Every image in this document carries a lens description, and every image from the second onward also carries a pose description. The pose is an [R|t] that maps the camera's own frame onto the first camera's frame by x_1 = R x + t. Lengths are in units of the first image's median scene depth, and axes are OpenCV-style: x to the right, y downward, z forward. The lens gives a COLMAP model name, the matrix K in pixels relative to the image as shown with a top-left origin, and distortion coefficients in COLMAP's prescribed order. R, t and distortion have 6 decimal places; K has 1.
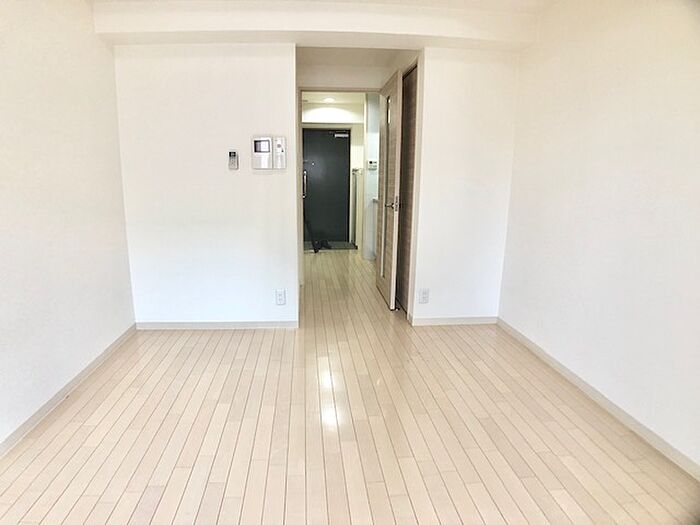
lens RADIAL K [[390.8, 0, 318.5], [0, 390.8, 261.2], [0, 0, 1]] dist [-0.090801, 0.001634]
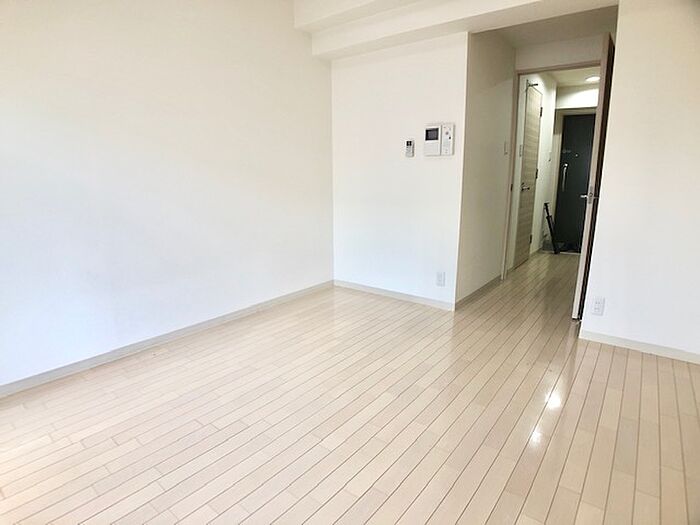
lens RADIAL K [[390.8, 0, 318.5], [0, 390.8, 261.2], [0, 0, 1]] dist [-0.090801, 0.001634]
pose [[0.724285, 0.144655, -0.674156, 0.389883], [-0.136329, 0.988487, 0.065635, 0.026123], [0.675889, 0.044369, 0.735667, 0.010266]]
